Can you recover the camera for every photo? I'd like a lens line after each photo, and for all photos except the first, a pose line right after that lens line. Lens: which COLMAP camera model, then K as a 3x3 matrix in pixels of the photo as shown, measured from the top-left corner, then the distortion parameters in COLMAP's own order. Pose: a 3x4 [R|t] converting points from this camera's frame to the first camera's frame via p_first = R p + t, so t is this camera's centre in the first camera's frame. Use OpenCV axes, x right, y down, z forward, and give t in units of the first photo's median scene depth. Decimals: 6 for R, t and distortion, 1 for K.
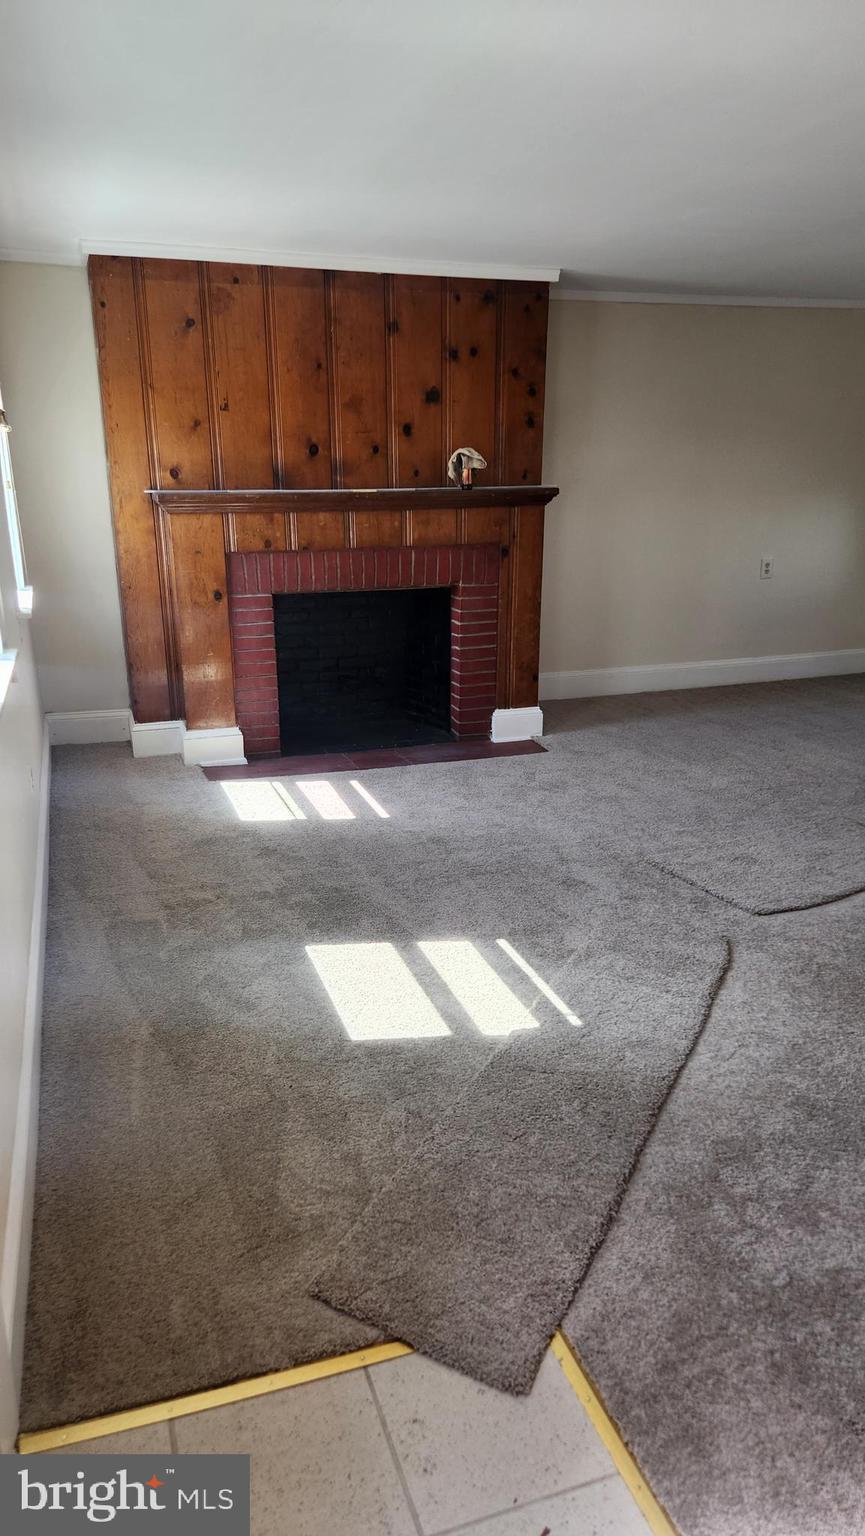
lens RADIAL K [[1024.4, 0, 427.6], [0, 1024.4, 767.8], [0, 0, 1]] dist [0.075157, -0.058136]
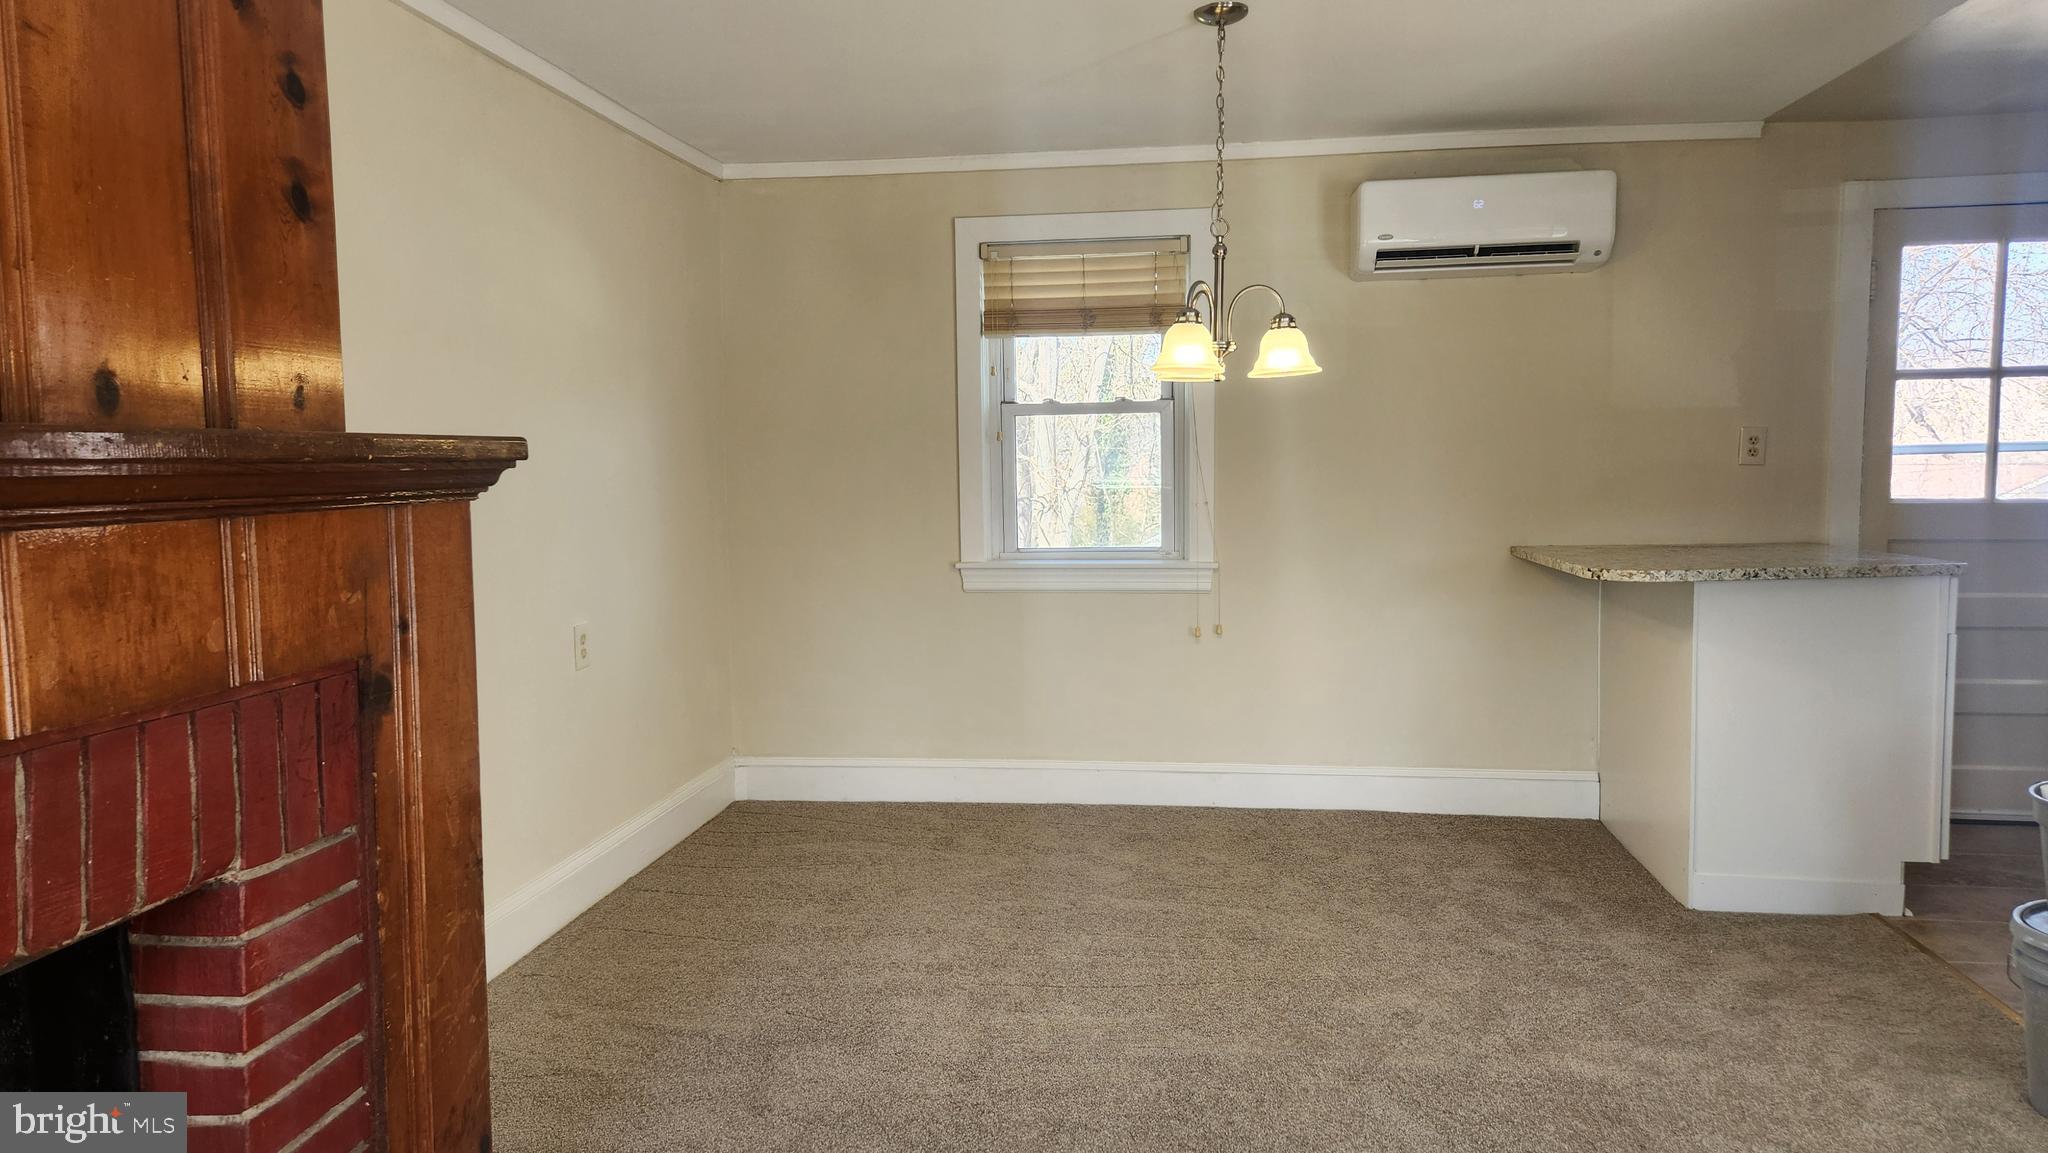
lens RADIAL K [[1365.9, 0, 1016.1], [0, 1365.9, 576.3], [0, 0, 1]] dist [0.075157, -0.058136]
pose [[0.446089, -0.072001, 0.892088, -0.141974], [0.262234, 0.963528, -0.053364, -0.180433], [-0.855709, 0.257741, 0.448700, 0.726256]]
